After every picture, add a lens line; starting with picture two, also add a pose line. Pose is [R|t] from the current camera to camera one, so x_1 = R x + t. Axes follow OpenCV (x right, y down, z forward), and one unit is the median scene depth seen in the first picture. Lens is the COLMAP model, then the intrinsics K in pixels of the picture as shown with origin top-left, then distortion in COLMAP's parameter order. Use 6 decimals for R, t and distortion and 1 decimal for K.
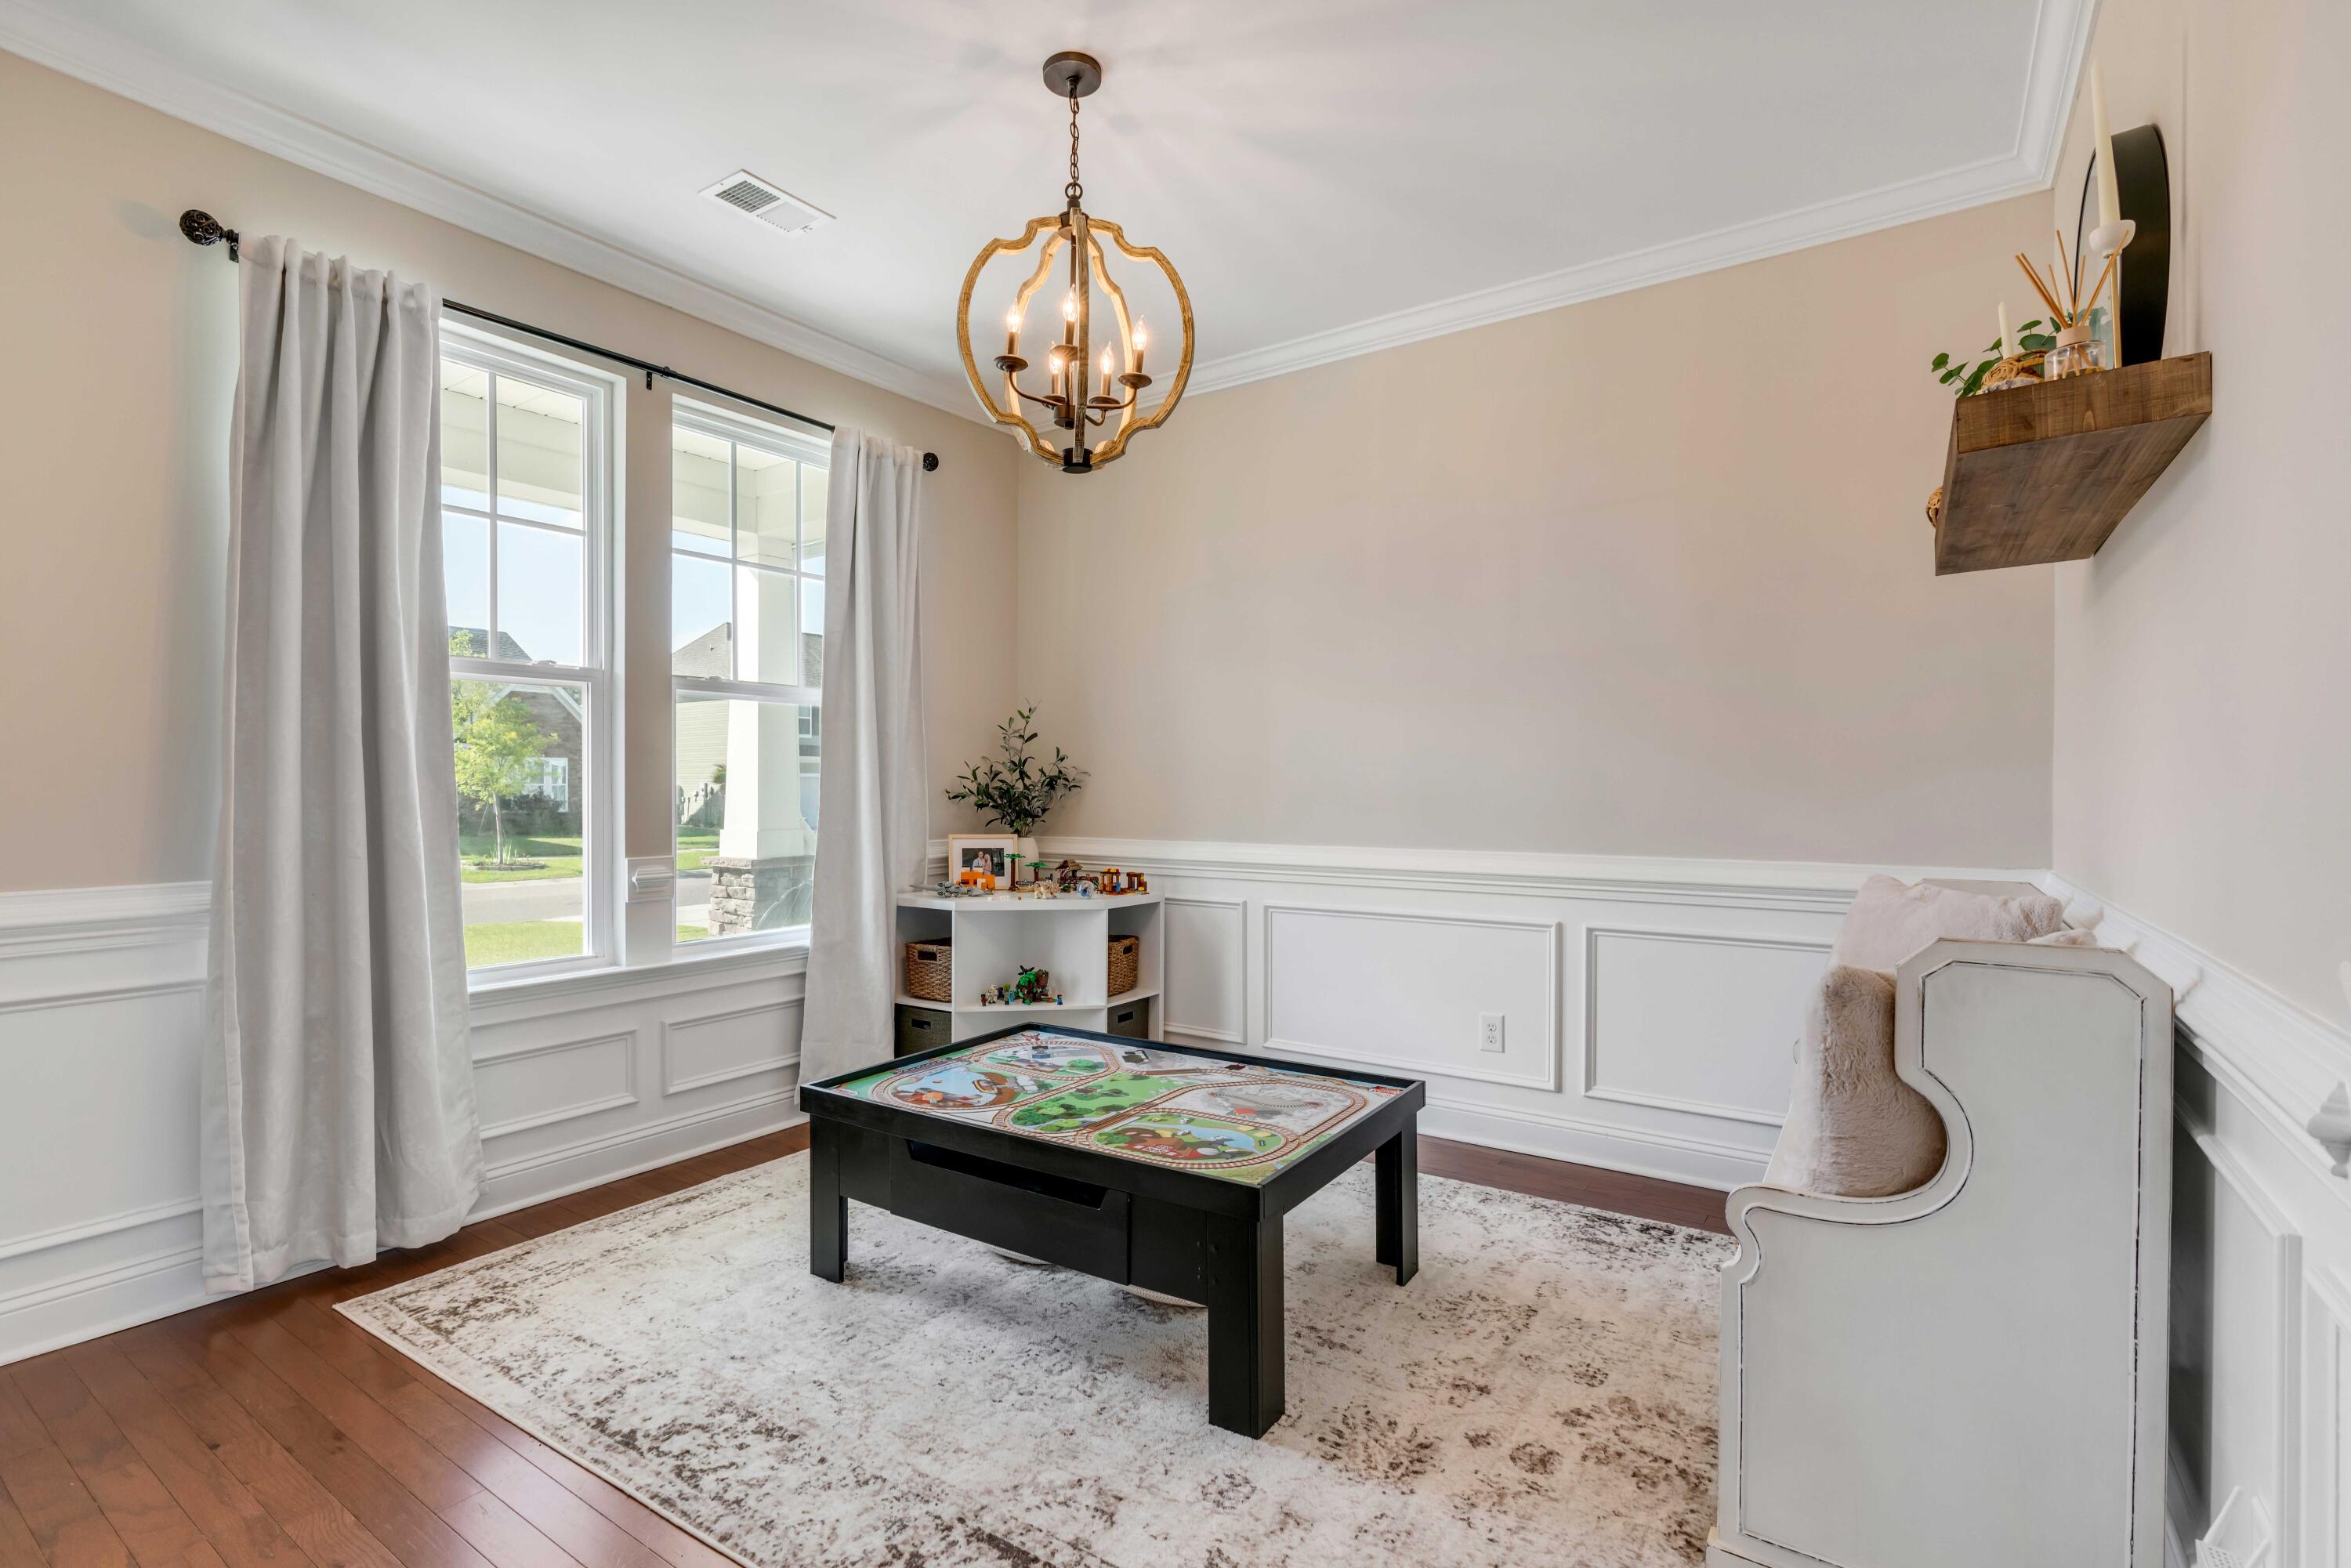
lens RADIAL K [[1089.6, 0, 1171.0], [0, 1089.6, 796.0], [0, 0, 1]] dist [-0.002612, 0.000307]
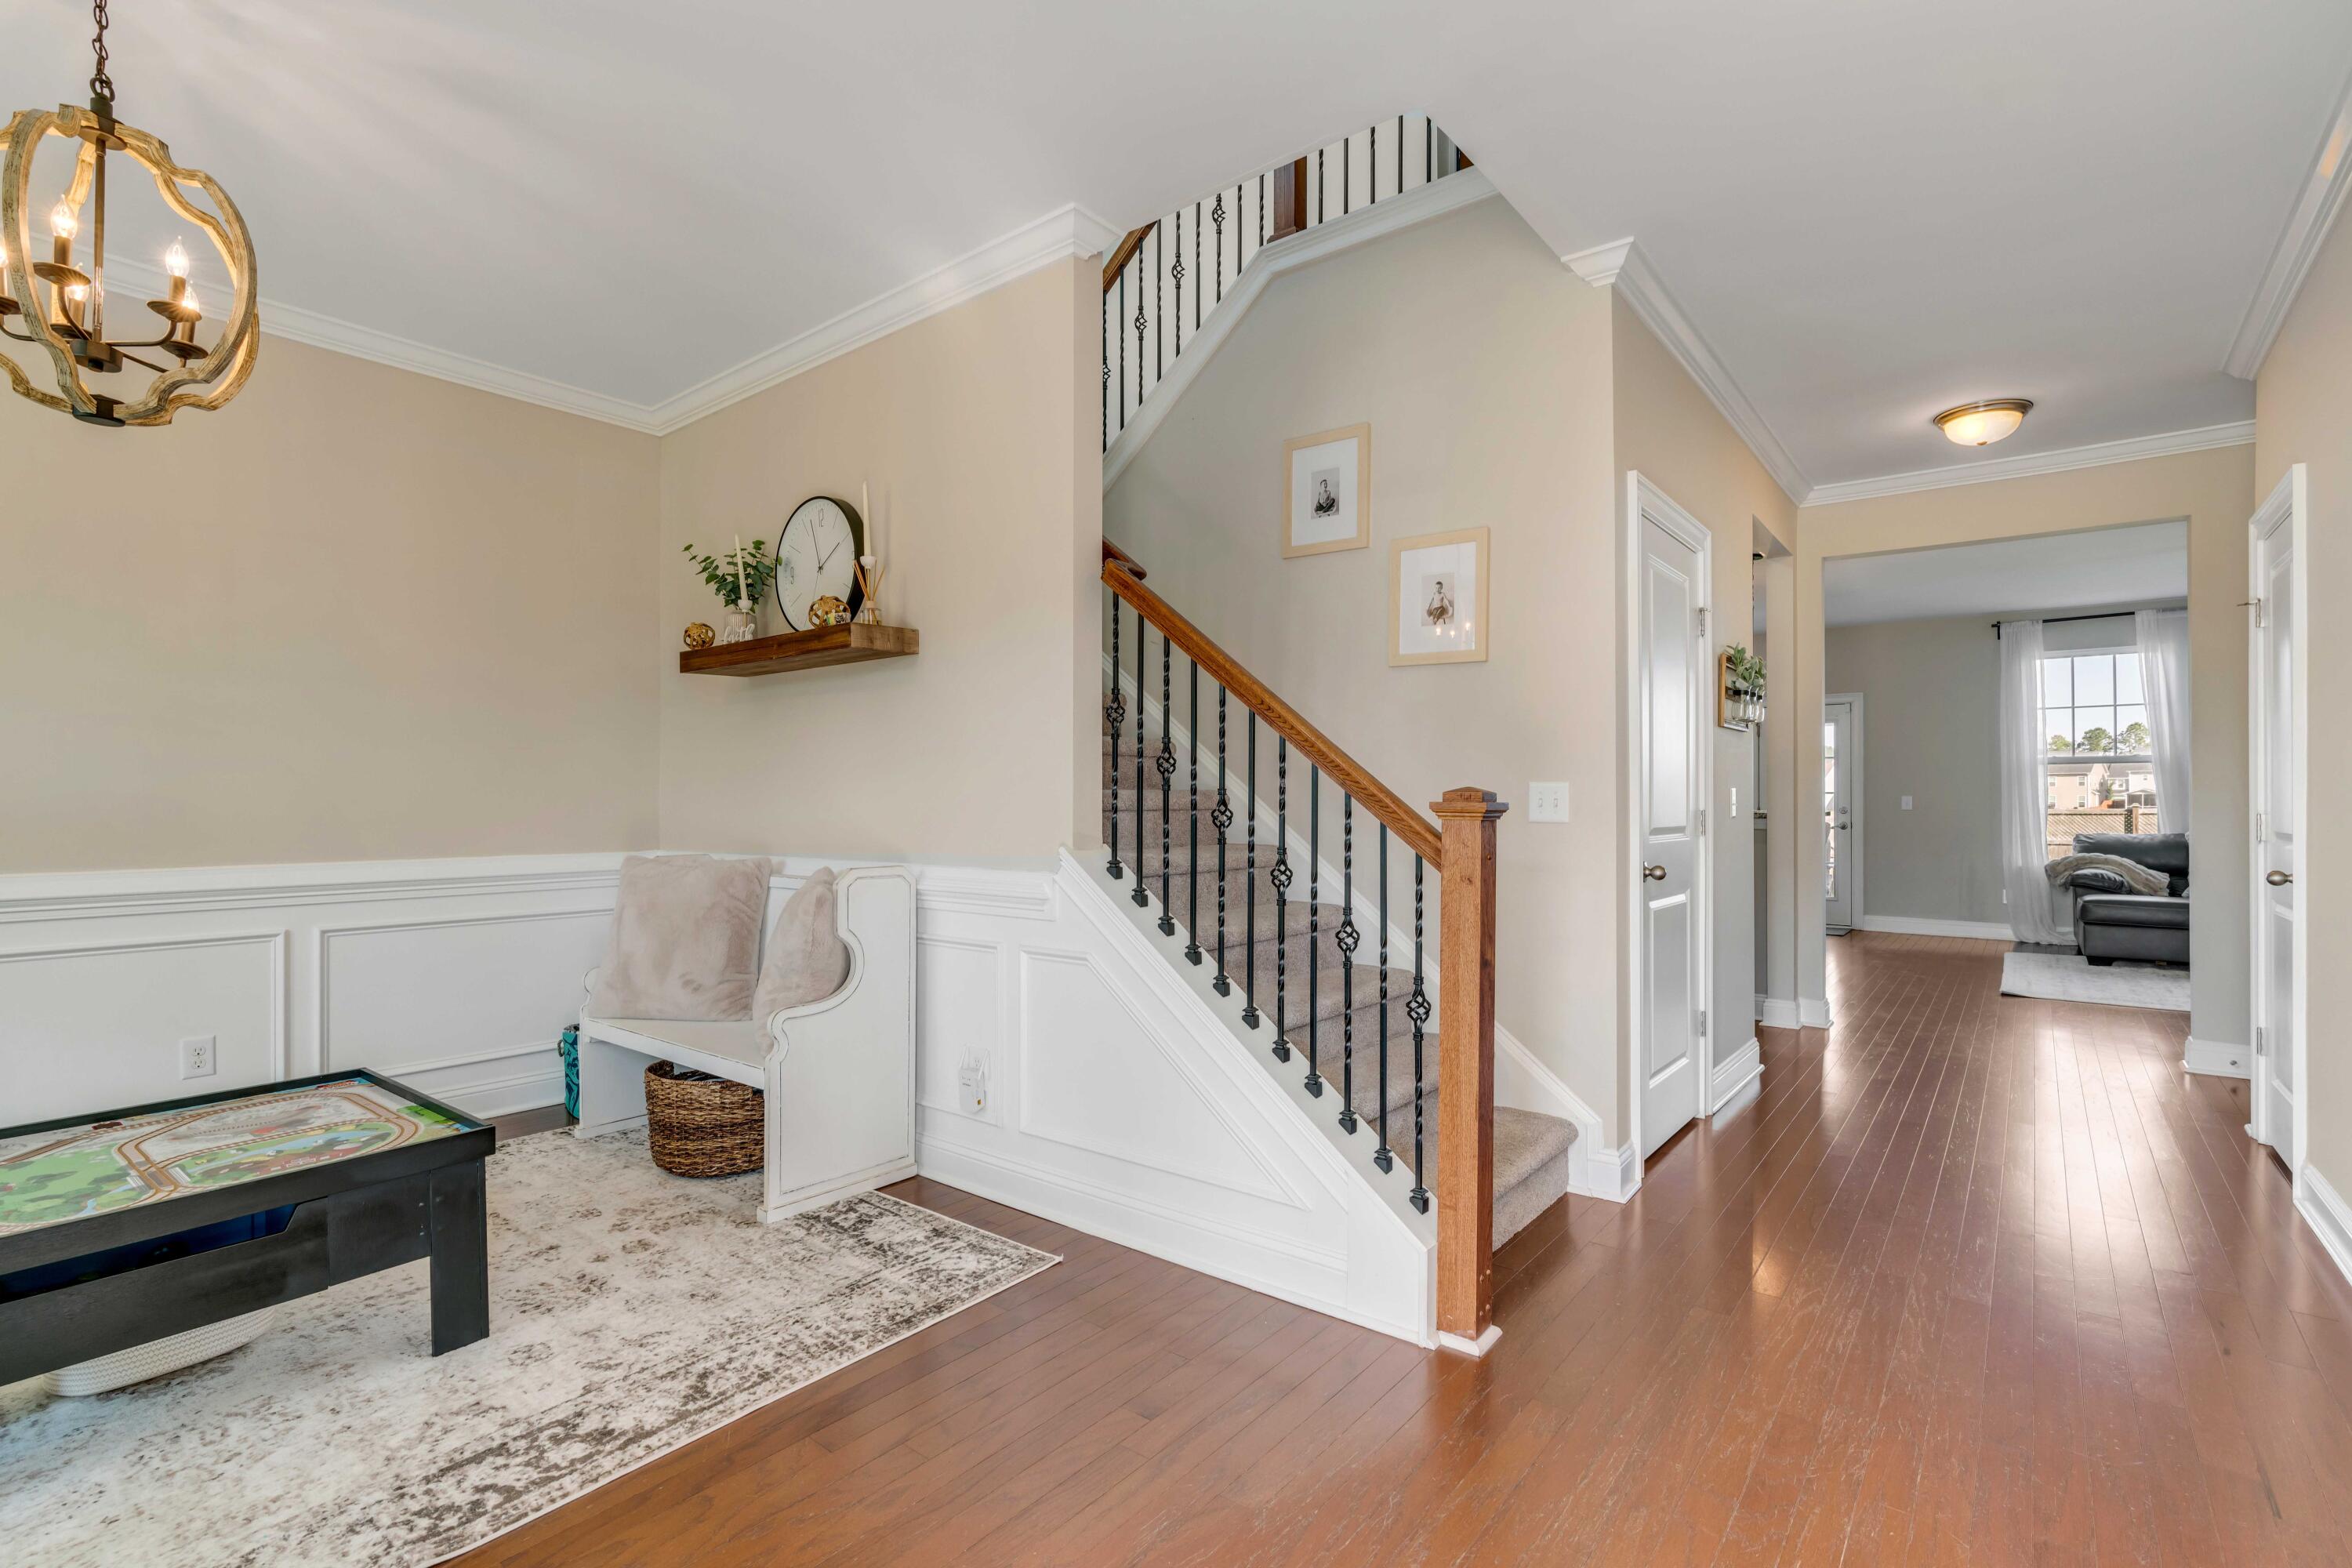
lens RADIAL K [[1090.1, 0, 1171.5], [0, 1090.1, 796.0], [0, 0, 1]] dist [-0.002612, 0.000307]
pose [[0.073751, 0.003145, 0.997272, -0.948844], [0.010933, 0.999932, -0.003962, 0.003329], [-0.997217, 0.011196, 0.073711, 0.130633]]
